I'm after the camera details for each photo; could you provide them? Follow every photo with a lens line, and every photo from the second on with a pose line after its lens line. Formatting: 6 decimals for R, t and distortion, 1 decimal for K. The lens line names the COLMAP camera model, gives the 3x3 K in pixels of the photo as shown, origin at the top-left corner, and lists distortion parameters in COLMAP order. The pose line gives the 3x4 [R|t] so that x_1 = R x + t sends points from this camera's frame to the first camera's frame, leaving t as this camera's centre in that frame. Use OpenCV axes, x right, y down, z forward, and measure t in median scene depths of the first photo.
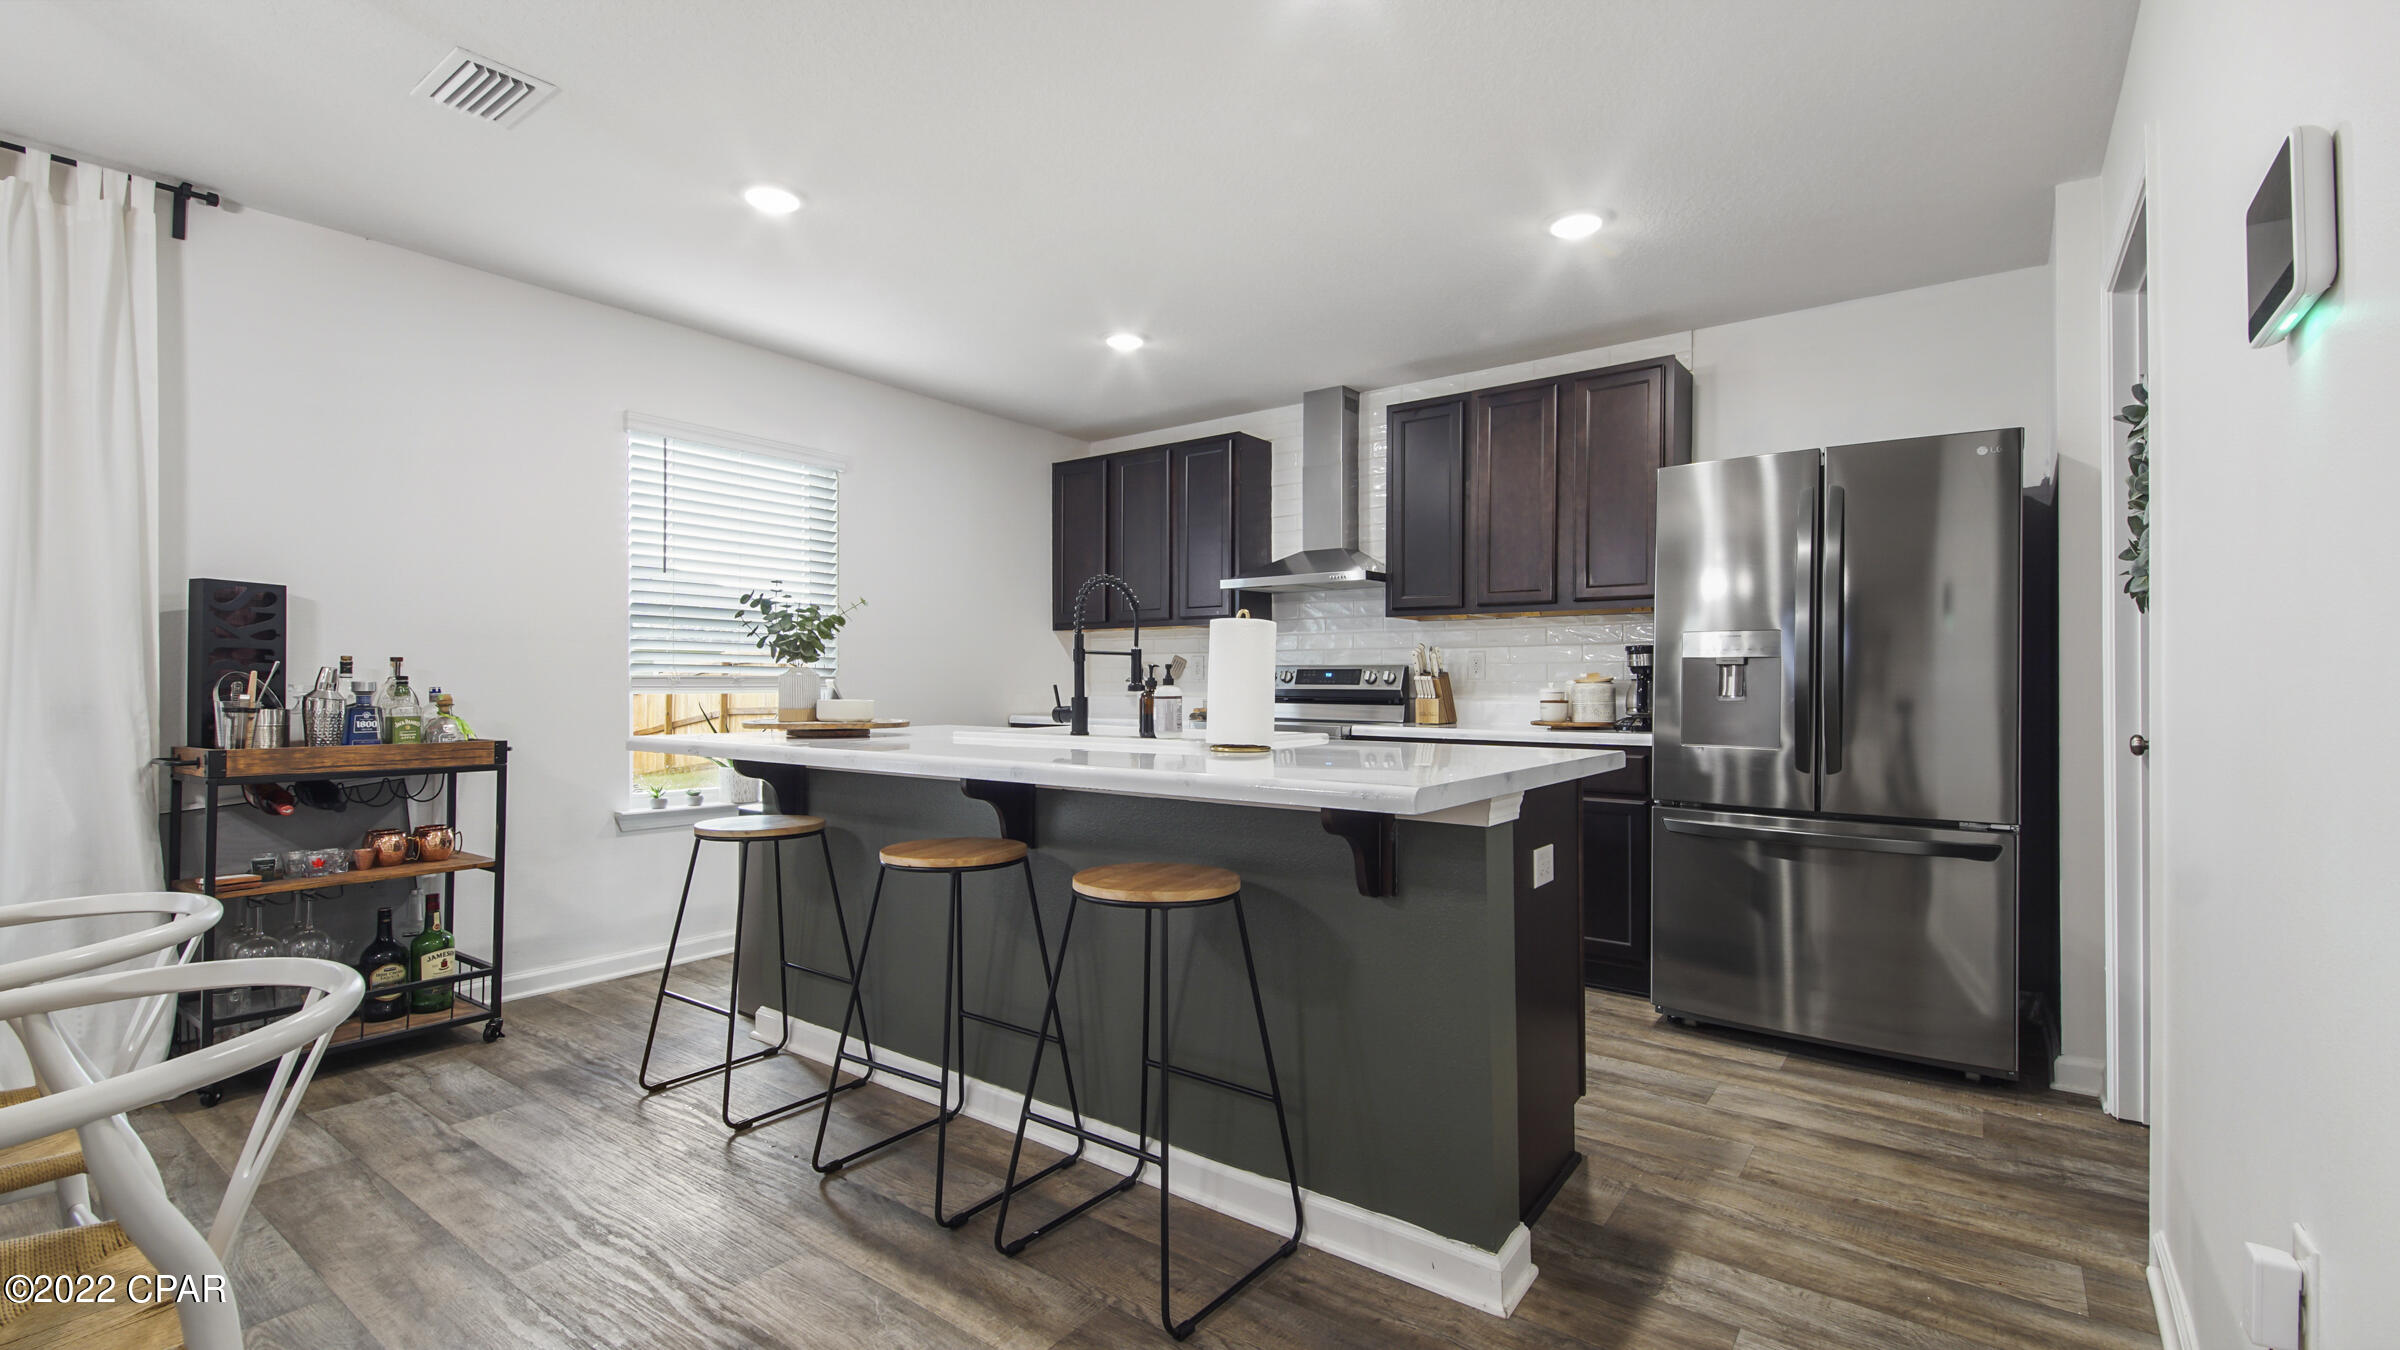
lens RADIAL K [[1044.4, 0, 1193.9], [0, 1044.4, 676.5], [0, 0, 1]] dist [0.037470, -0.022407]
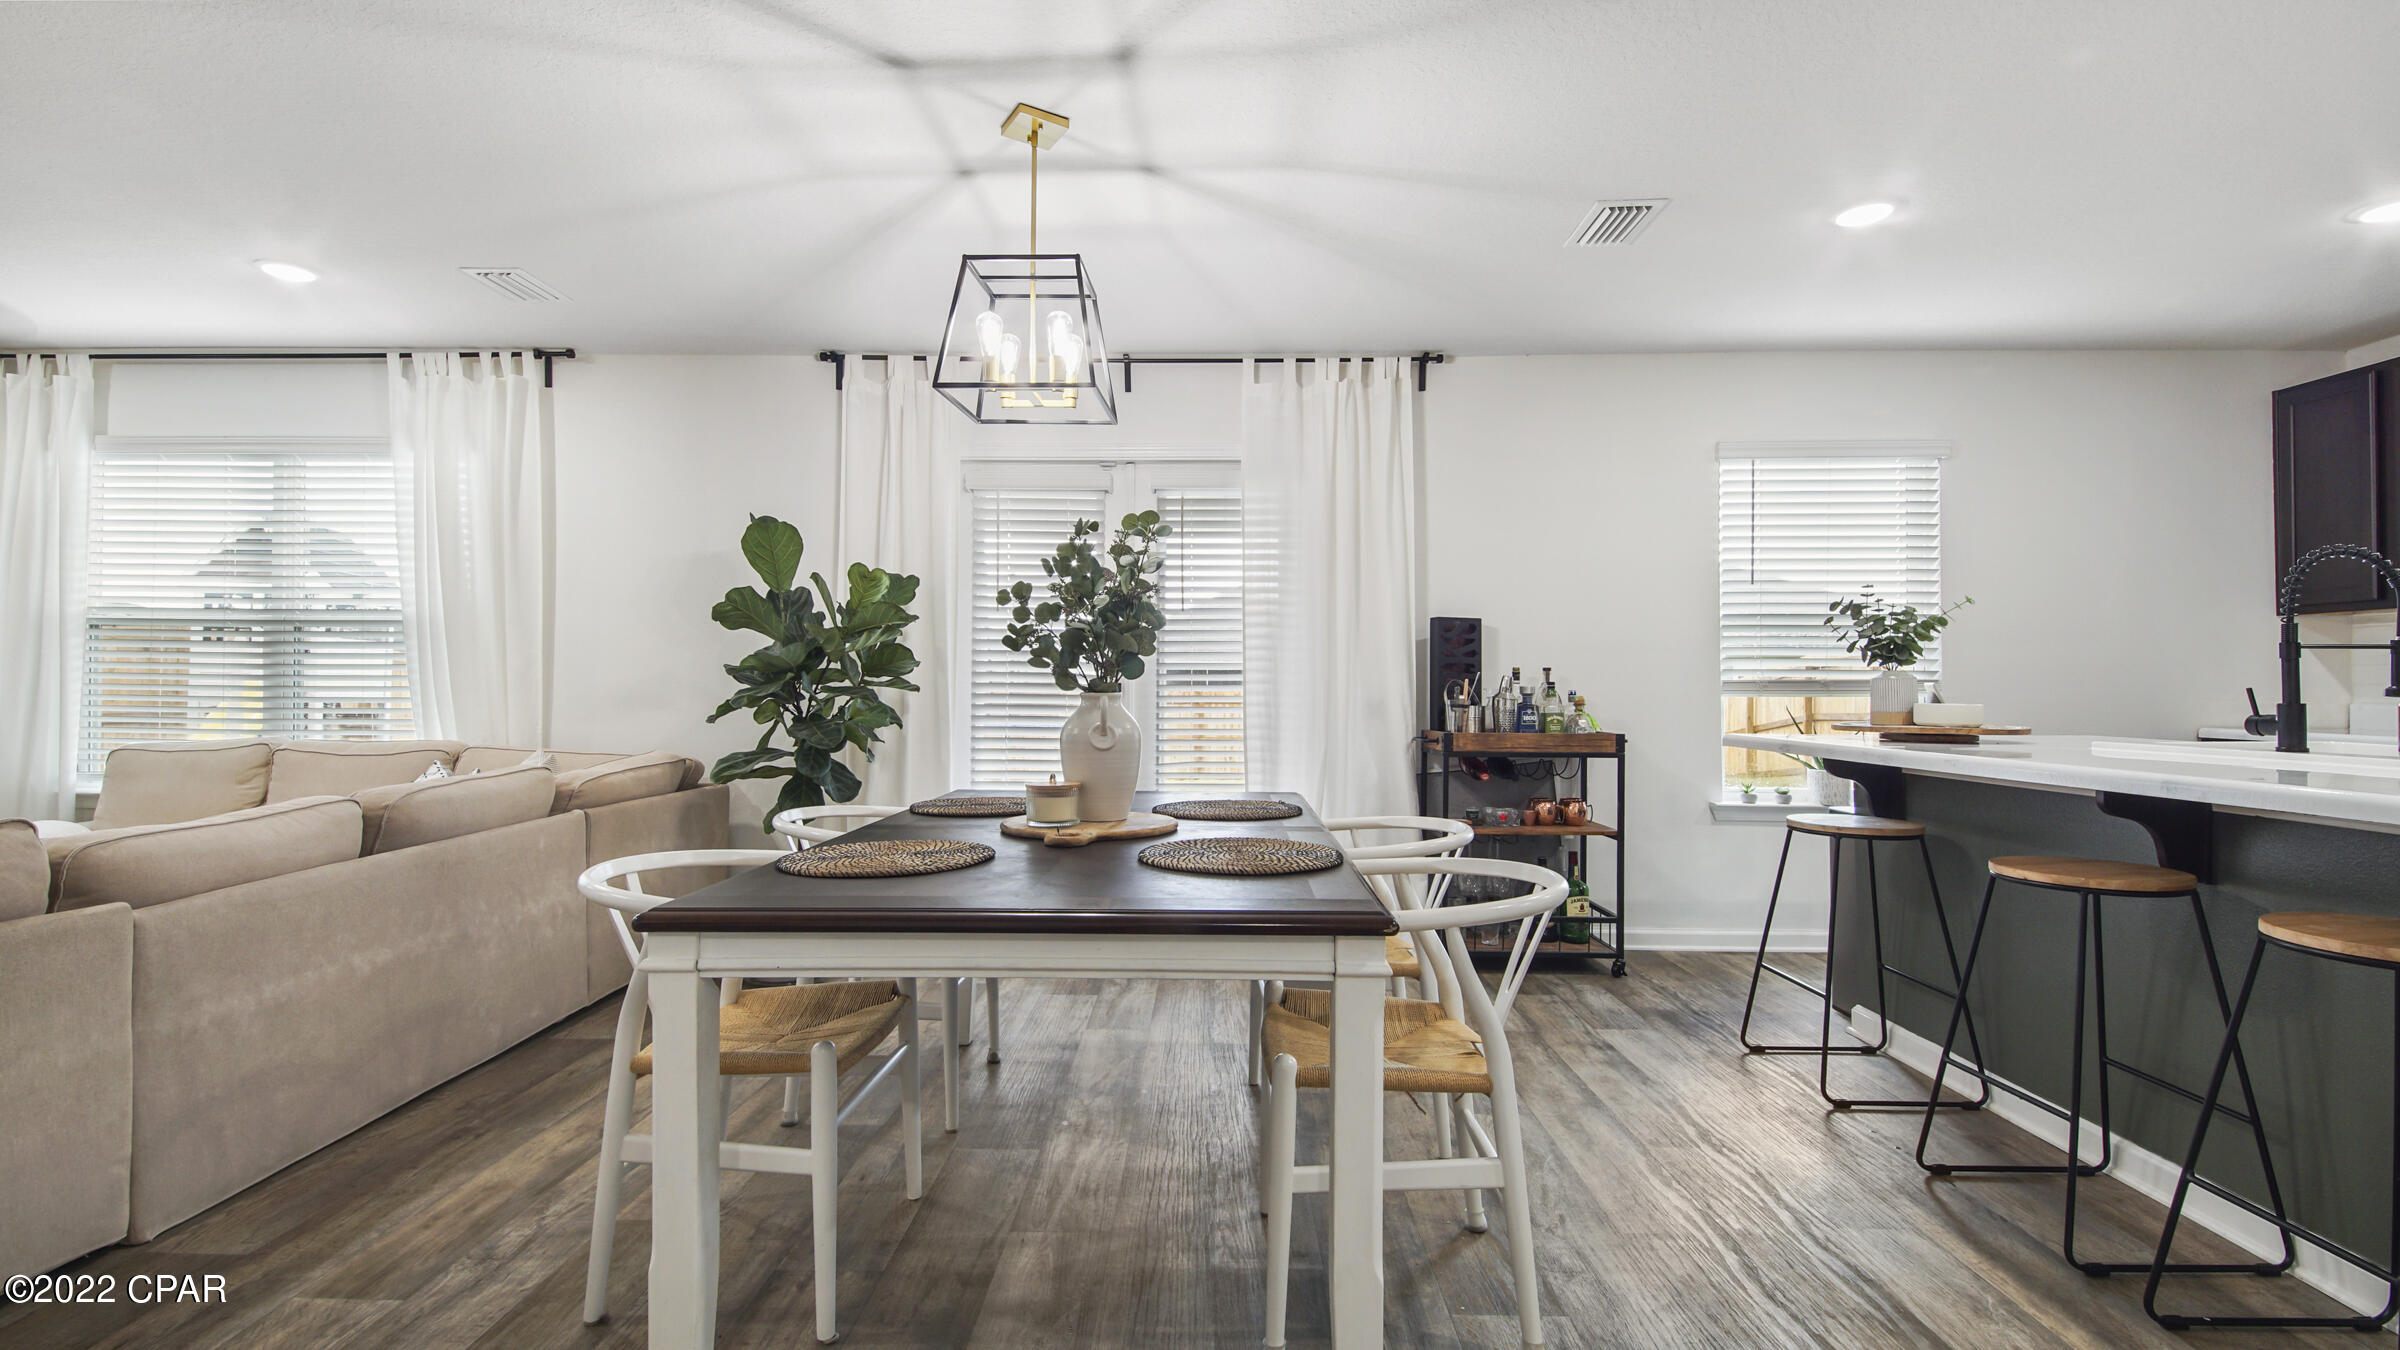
lens RADIAL K [[1044.4, 0, 1193.9], [0, 1044.4, 676.5], [0, 0, 1]] dist [0.037470, -0.022407]
pose [[0.584415, -0.009845, -0.811395, 0.049437], [0.005944, 0.999952, -0.007851, 0.000628], [0.811433, -0.000234, 0.584445, -0.123358]]
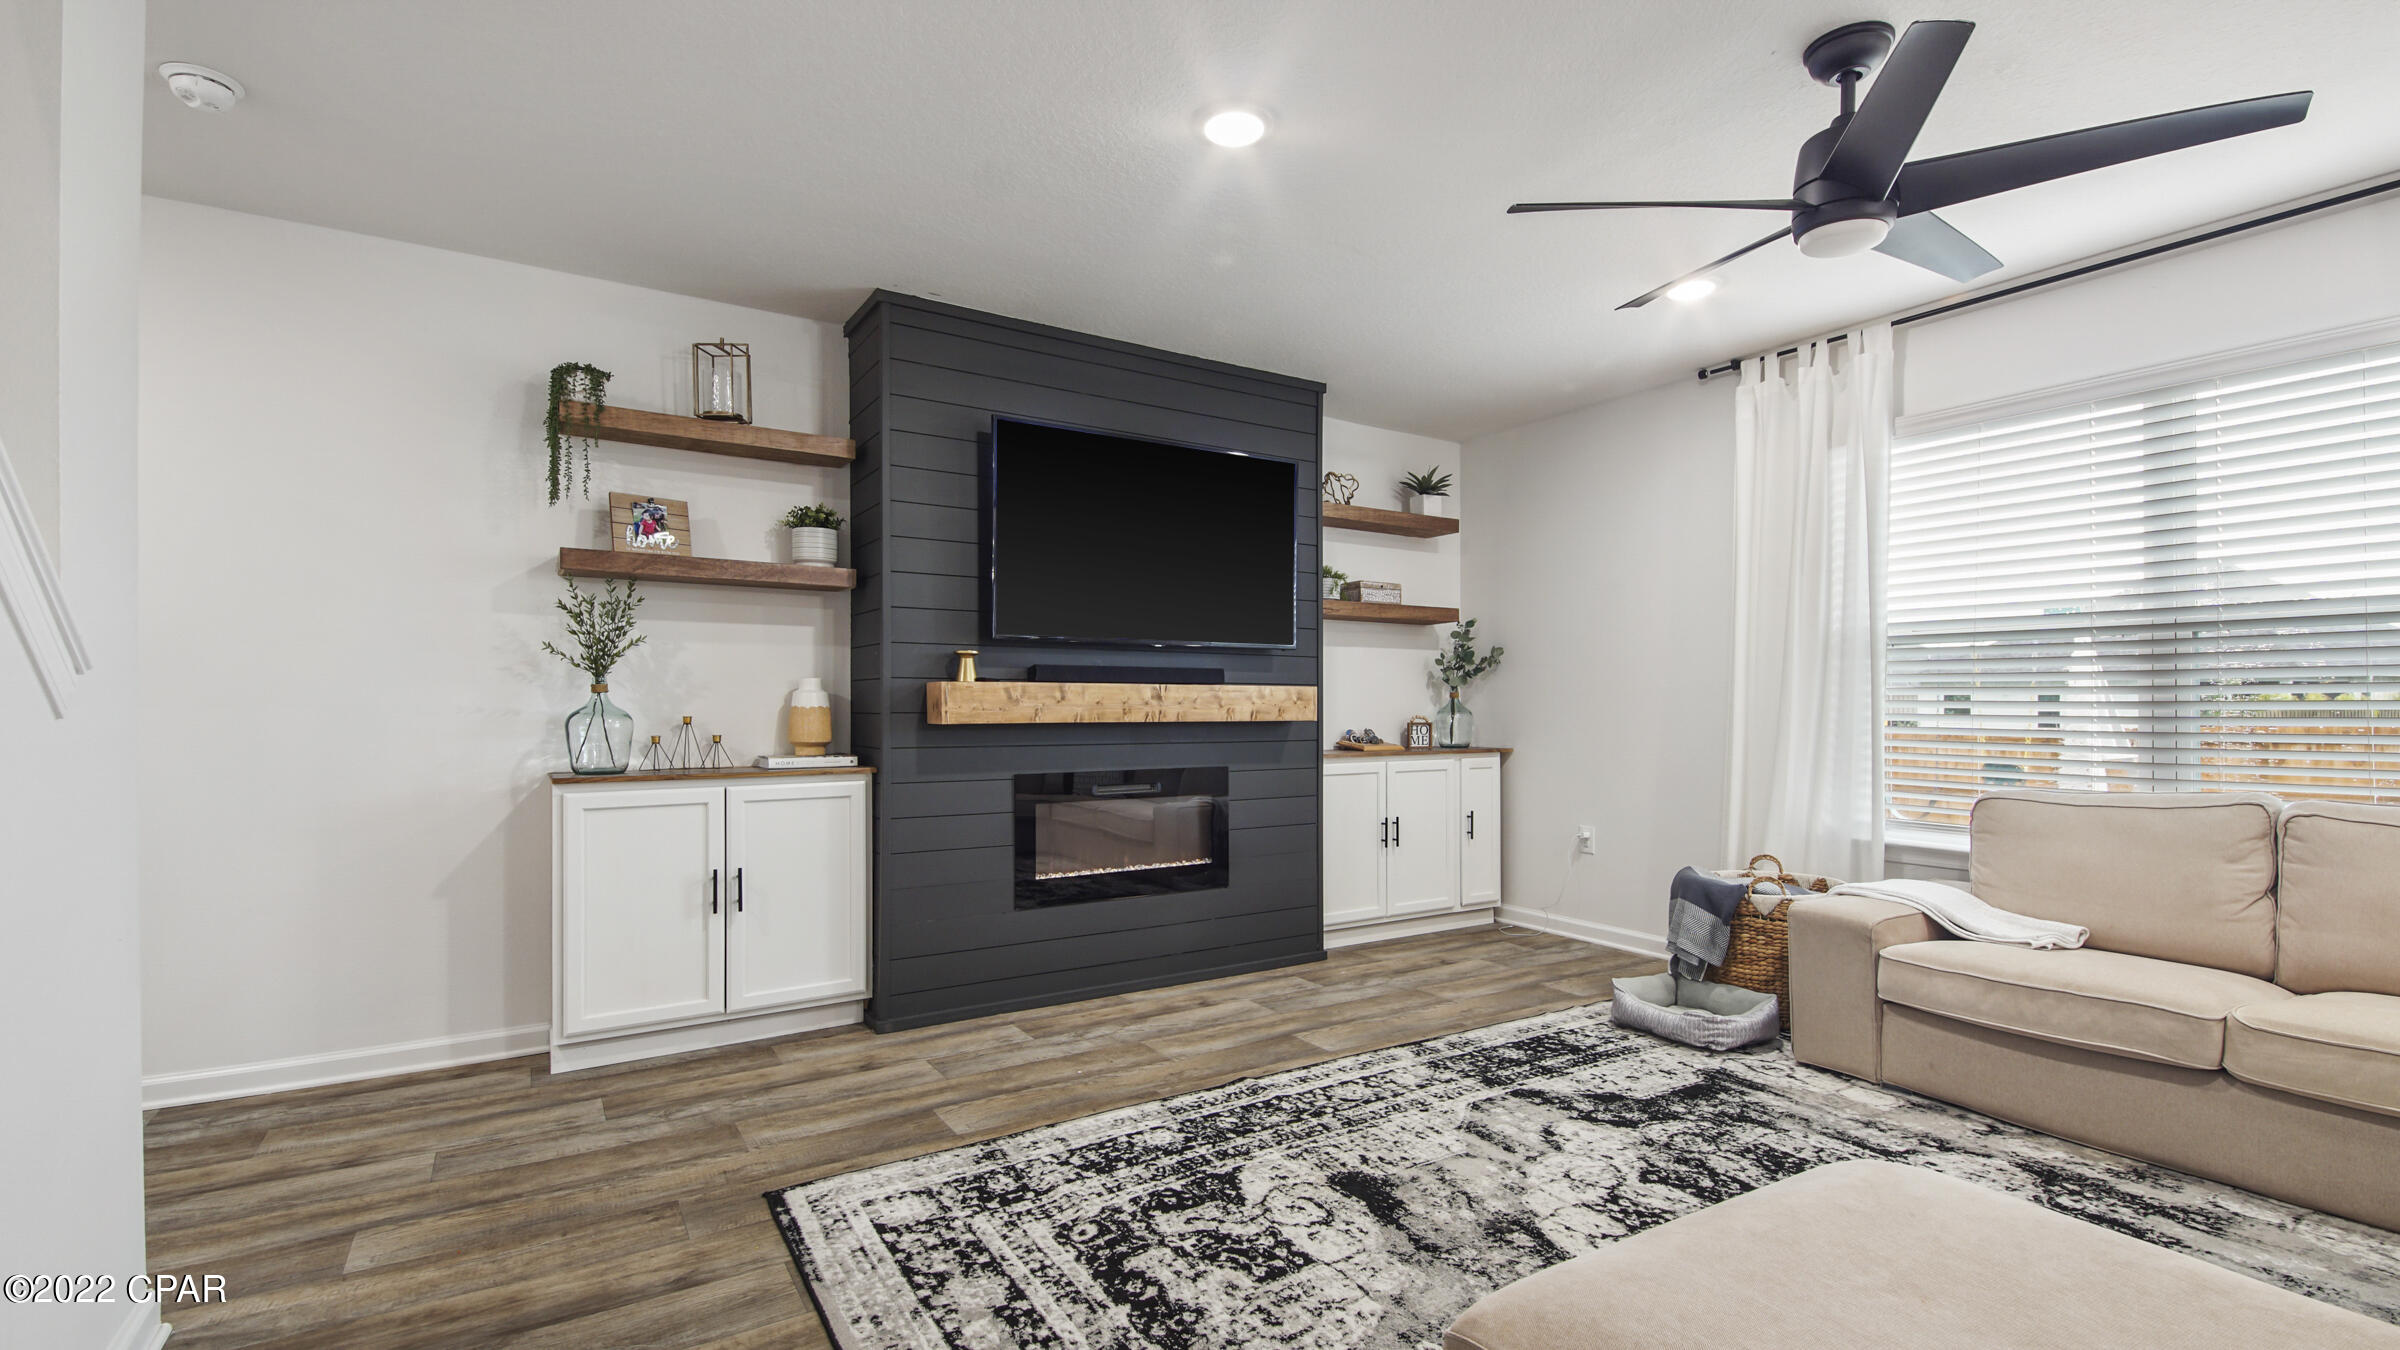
lens RADIAL K [[1053.6, 0, 1189.7], [0, 1053.6, 709.0], [0, 0, 1]] dist [0.037559, -0.023170]
pose [[-0.358927, -0.005417, -0.933350, -0.571731], [0.006688, 0.999943, -0.008375, -0.011255], [0.933342, -0.009249, -0.358870, -0.818405]]
